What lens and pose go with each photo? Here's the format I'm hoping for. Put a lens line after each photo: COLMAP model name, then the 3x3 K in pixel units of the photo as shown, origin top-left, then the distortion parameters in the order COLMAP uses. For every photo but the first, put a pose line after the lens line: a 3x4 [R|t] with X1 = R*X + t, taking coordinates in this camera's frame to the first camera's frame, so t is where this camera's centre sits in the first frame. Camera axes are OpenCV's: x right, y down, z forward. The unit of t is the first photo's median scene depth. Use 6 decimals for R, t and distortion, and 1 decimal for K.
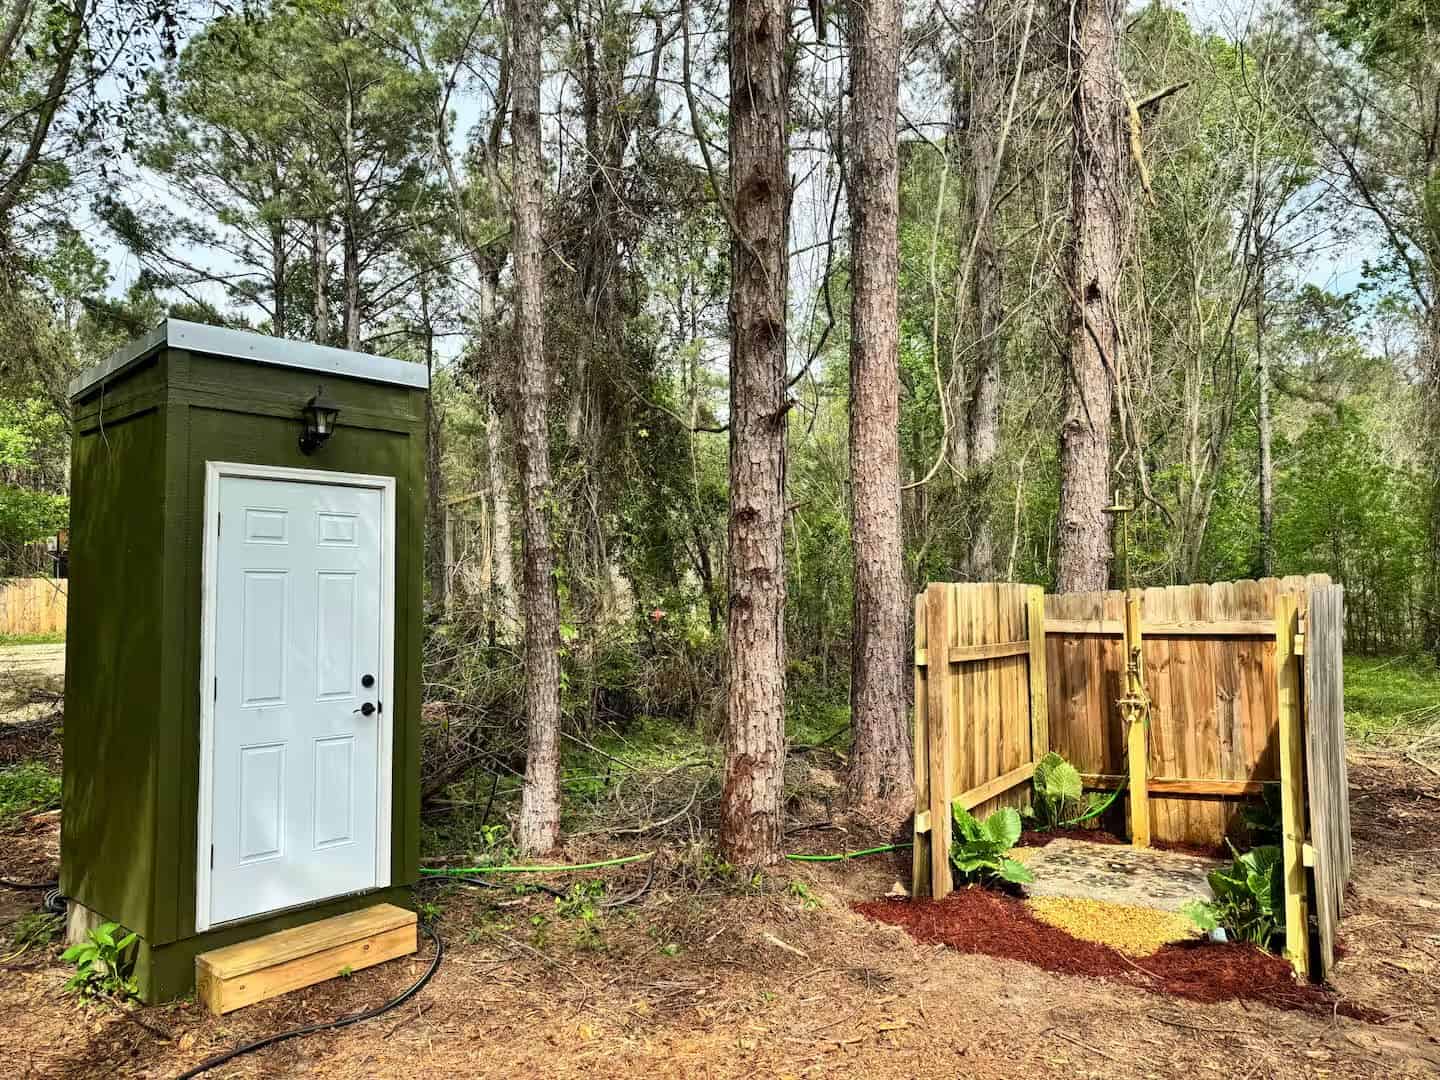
lens RADIAL K [[1076.0, 0, 721.6], [0, 1076.0, 544.2], [0, 0, 1]] dist [0.152553, -0.276473]
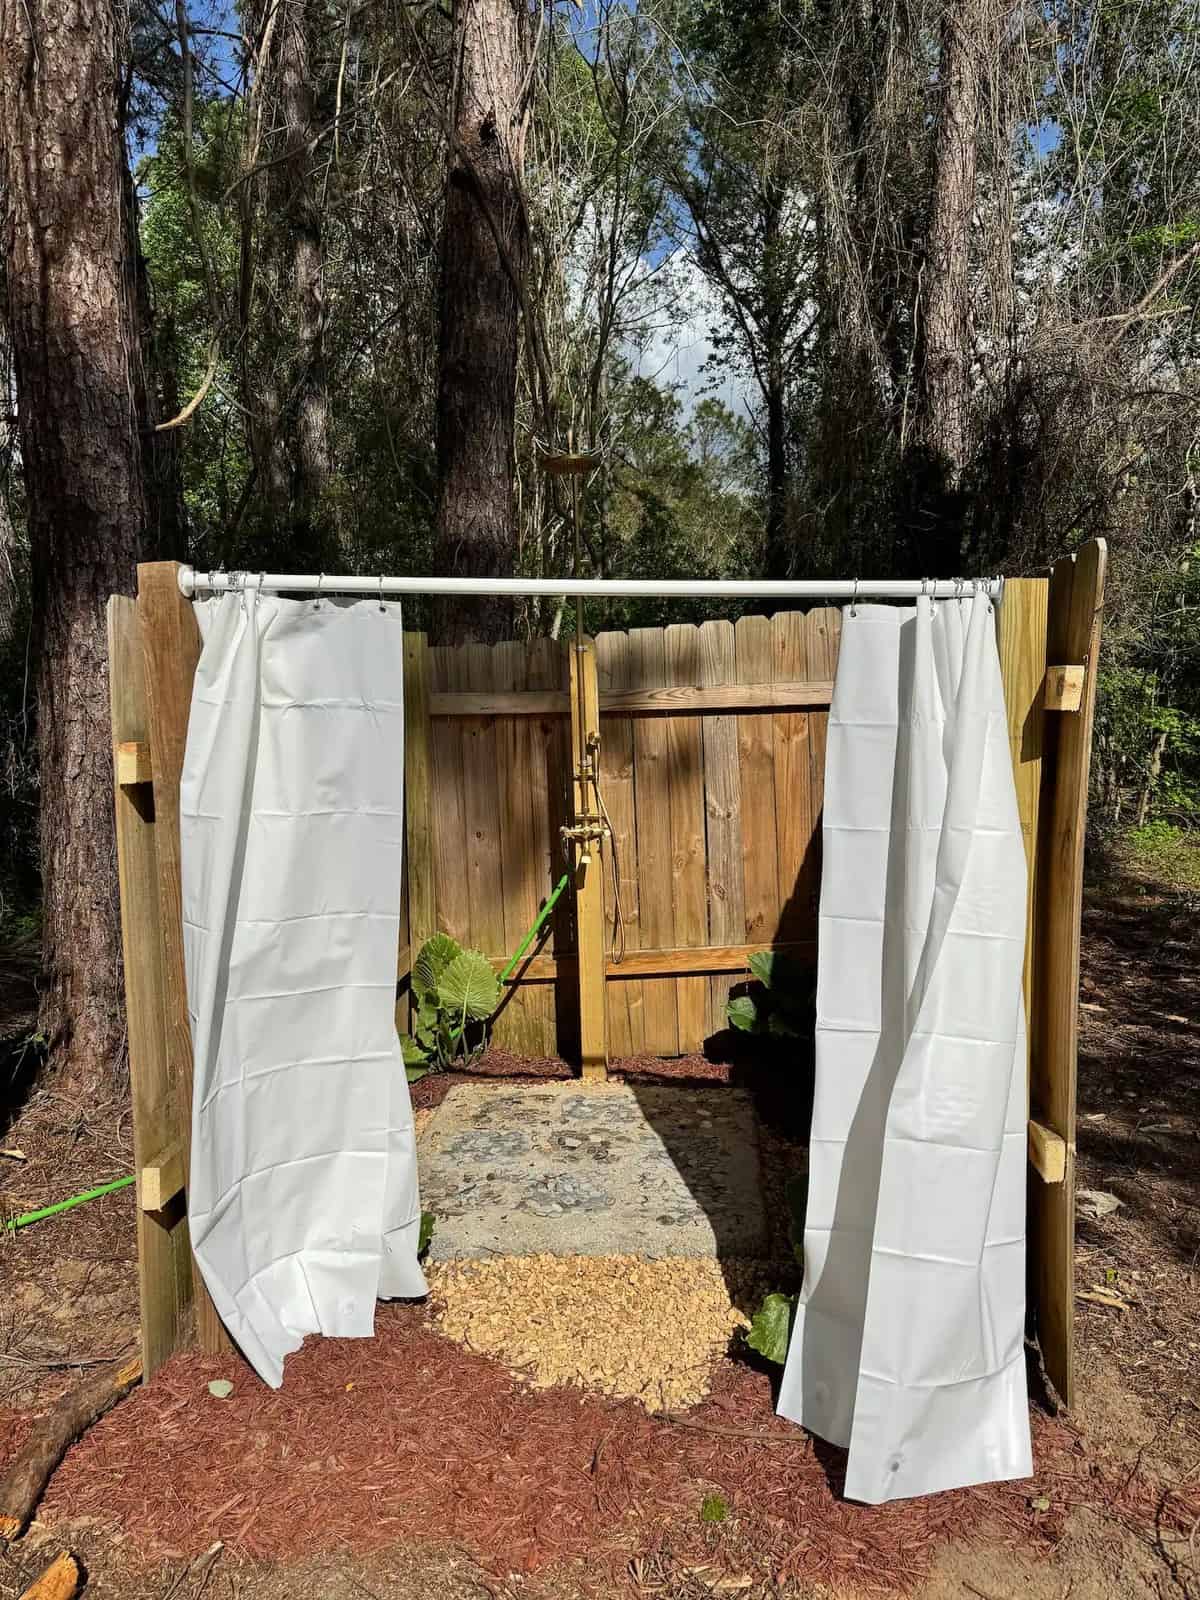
lens RADIAL K [[1187.1, 0, 589.5], [0, 1187.1, 775.0], [0, 0, 1]] dist [0.259637, -0.523580]
pose [[0.894965, -0.041008, 0.444248, 0.101711], [-0.004270, 0.994934, 0.100442, 0.052073], [-0.446117, -0.091789, 0.890255, 0.435837]]
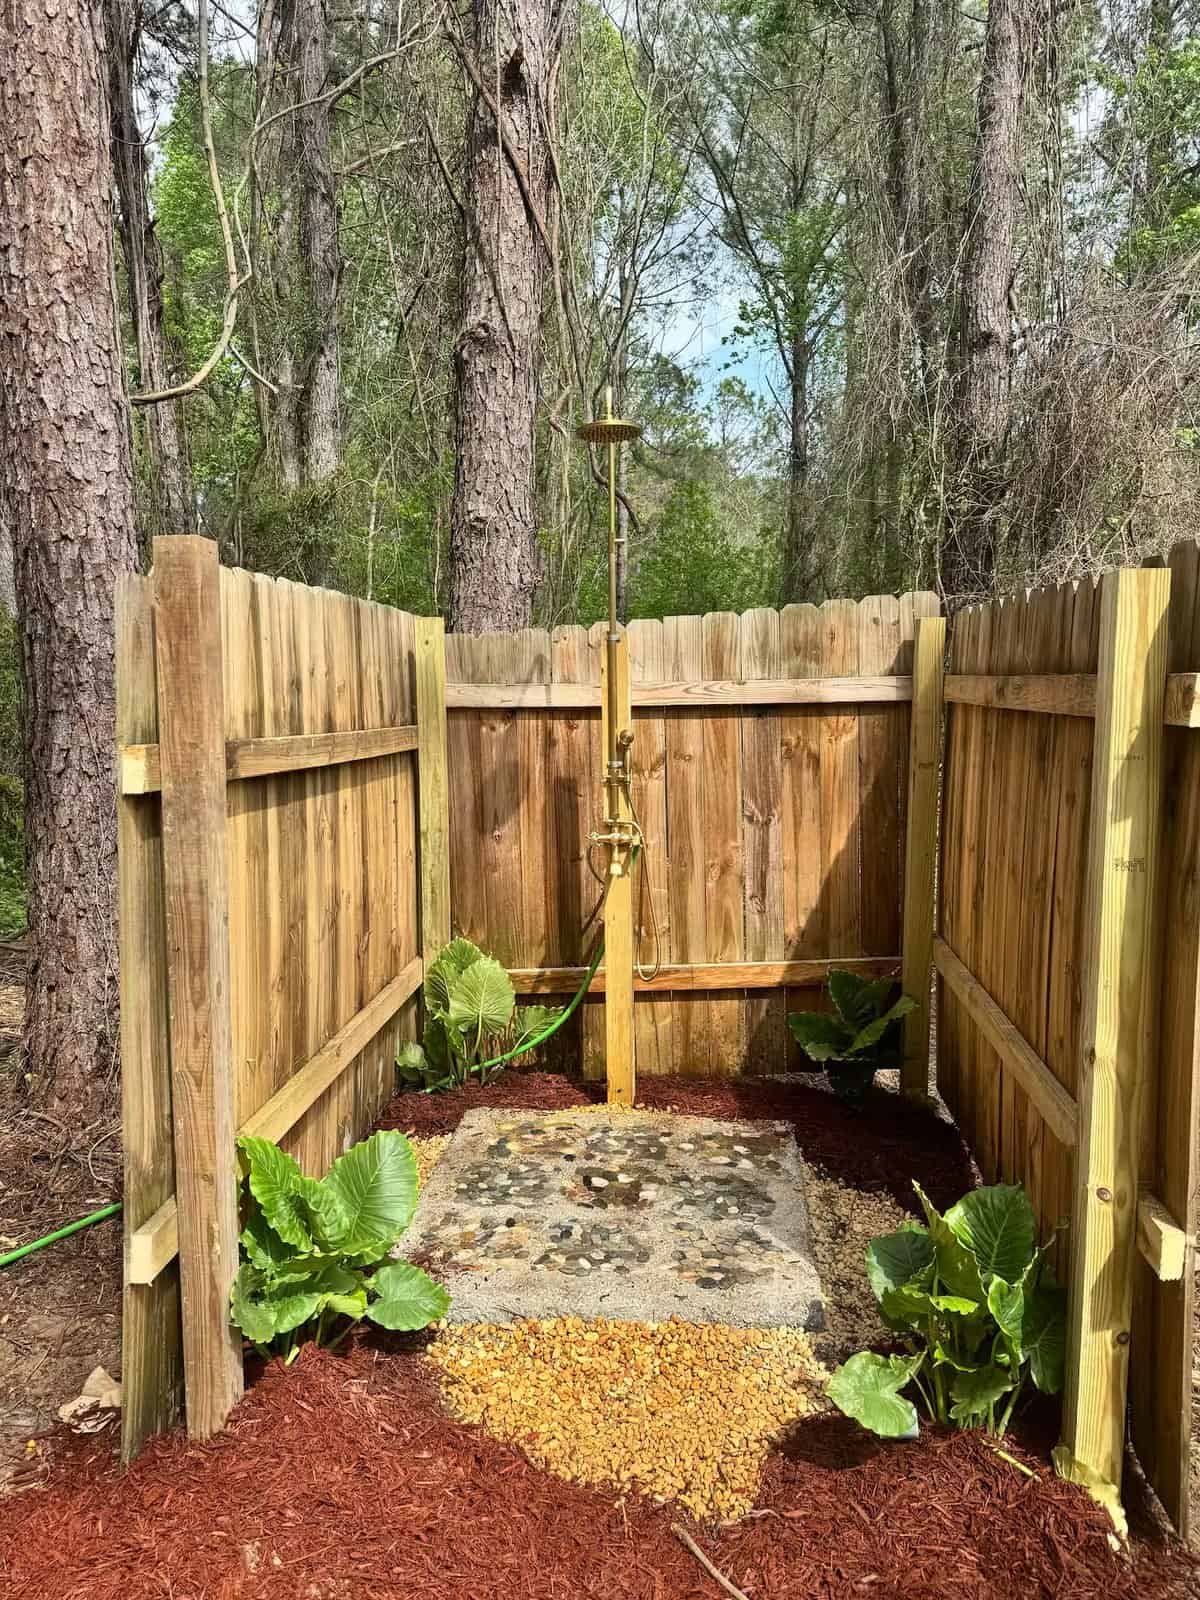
lens RADIAL K [[1195.6, 0, 600.0], [0, 1195.6, 800.0], [0, 0, 1]] dist [0.152553, -0.276473]
pose [[0.896033, -0.043103, 0.441890, 0.115903], [-0.018874, 0.990679, 0.134904, 0.048491], [-0.443586, -0.129219, 0.886867, 0.483721]]
